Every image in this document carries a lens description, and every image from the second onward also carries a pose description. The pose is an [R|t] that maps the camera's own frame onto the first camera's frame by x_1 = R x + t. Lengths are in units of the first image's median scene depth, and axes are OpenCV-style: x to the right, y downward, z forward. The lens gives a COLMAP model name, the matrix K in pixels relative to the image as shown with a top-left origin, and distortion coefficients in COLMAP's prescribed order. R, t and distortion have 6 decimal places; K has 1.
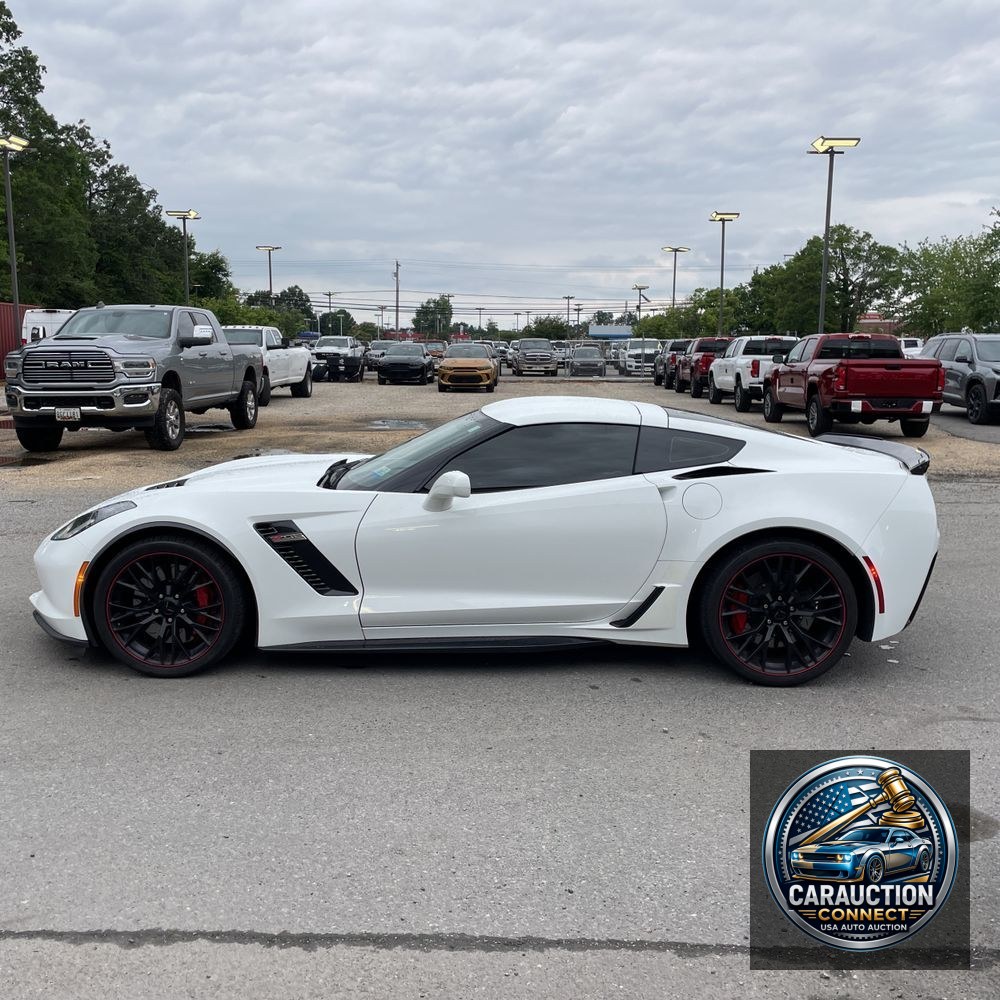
lens RADIAL K [[1019.2, 0, 488.9], [0, 1019.2, 505.8], [0, 0, 1]] dist [0.028386, 0.000000]
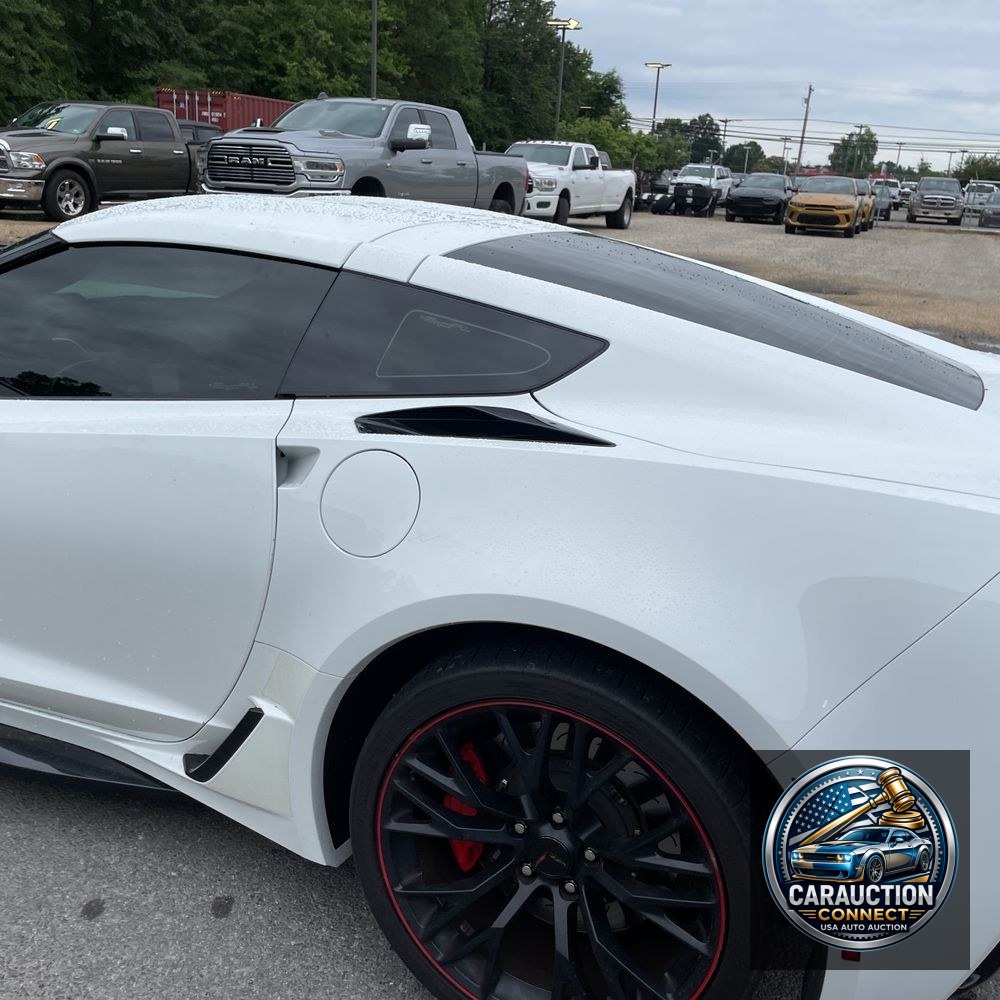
lens RADIAL K [[1019.2, 0, 497.3], [0, 1019.2, 486.3], [0, 0, 1]] dist [0.028386, 0.000000]
pose [[0.927520, 0.155725, -0.339788, 0.051285], [-0.108488, 0.982103, 0.153959, -0.009599], [0.357683, -0.105938, 0.927815, 0.097377]]
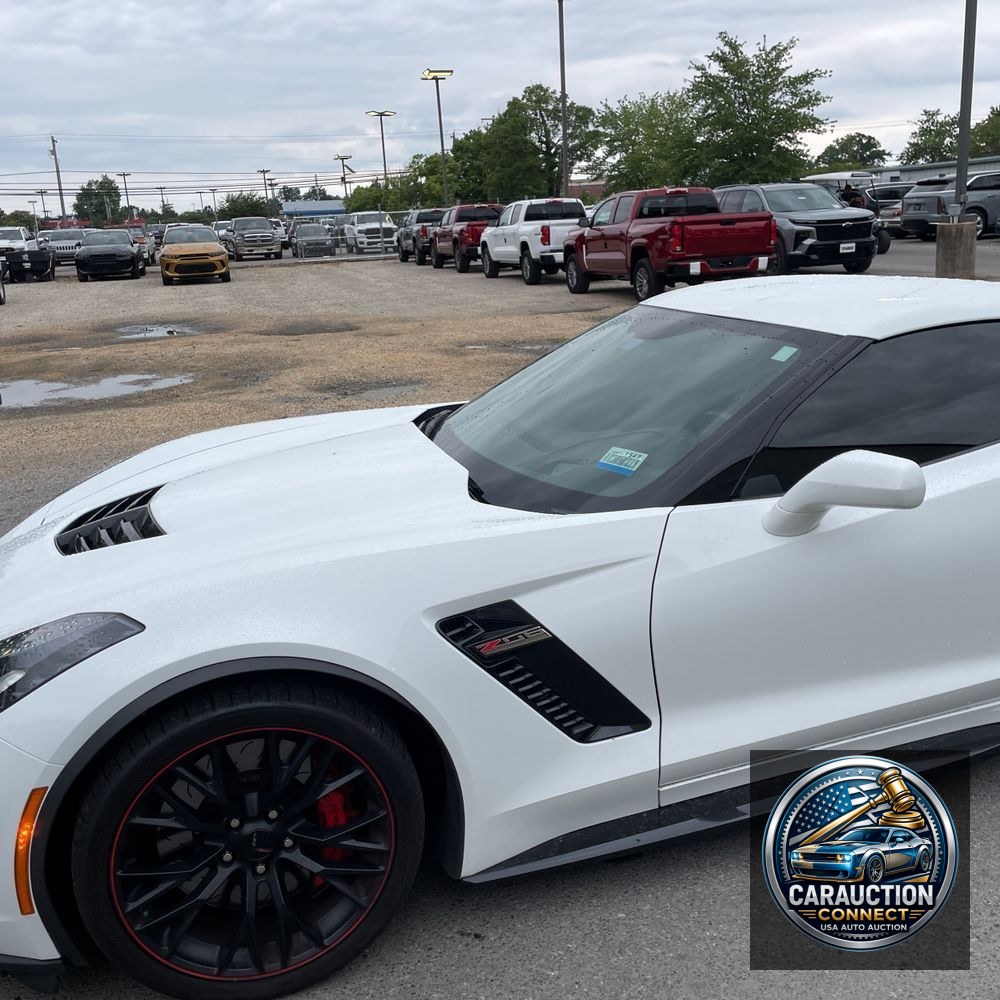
lens RADIAL K [[1019.2, 0, 508.4], [0, 1019.2, 497.6], [0, 0, 1]] dist [0.028386, 0.000000]
pose [[0.948830, -0.133688, 0.286092, -0.044816], [0.102040, 0.987162, 0.122875, -0.012090], [-0.298846, -0.087394, 0.950291, 0.081272]]
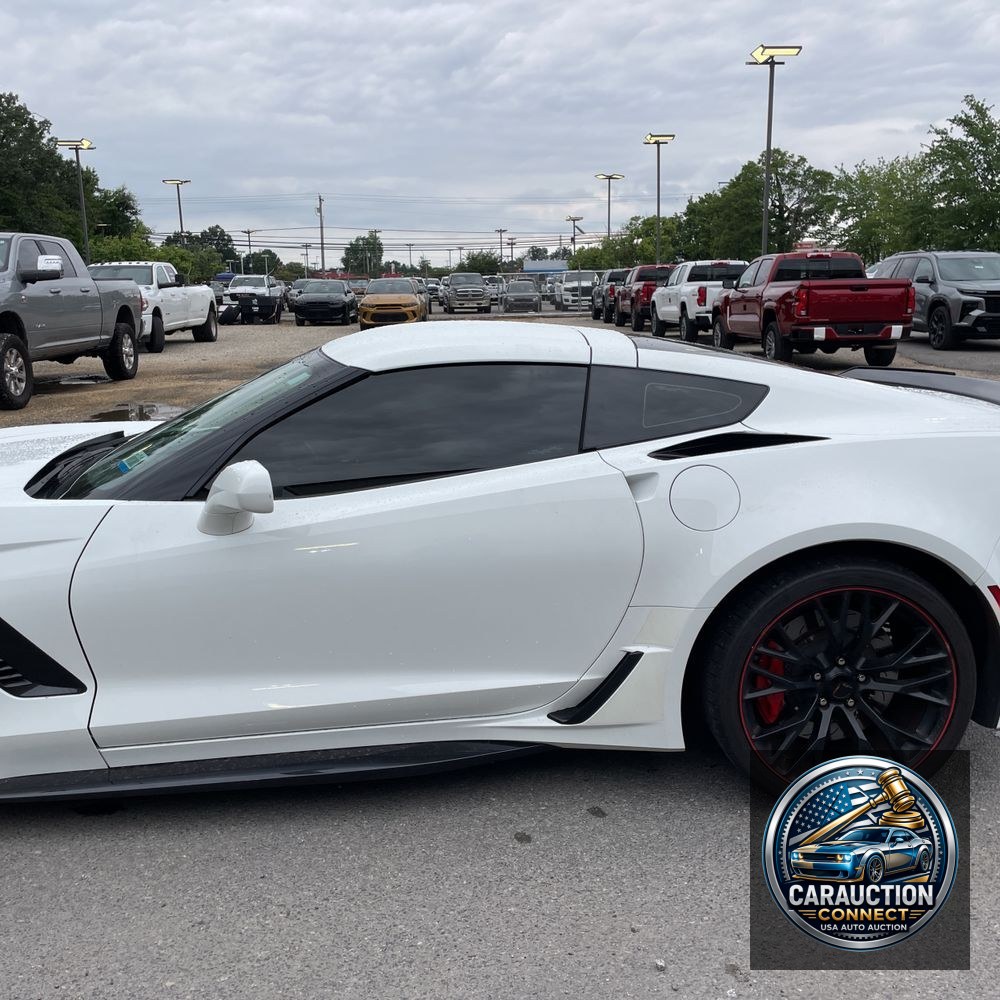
lens RADIAL K [[1019.2, 0, 509.3], [0, 1019.2, 501.4], [0, 0, 1]] dist [0.028386, 0.000000]
pose [[0.997218, -0.036495, 0.065001, 0.009231], [0.032947, 0.997952, 0.054838, -0.005192], [-0.066869, -0.052544, 0.996377, 0.063209]]
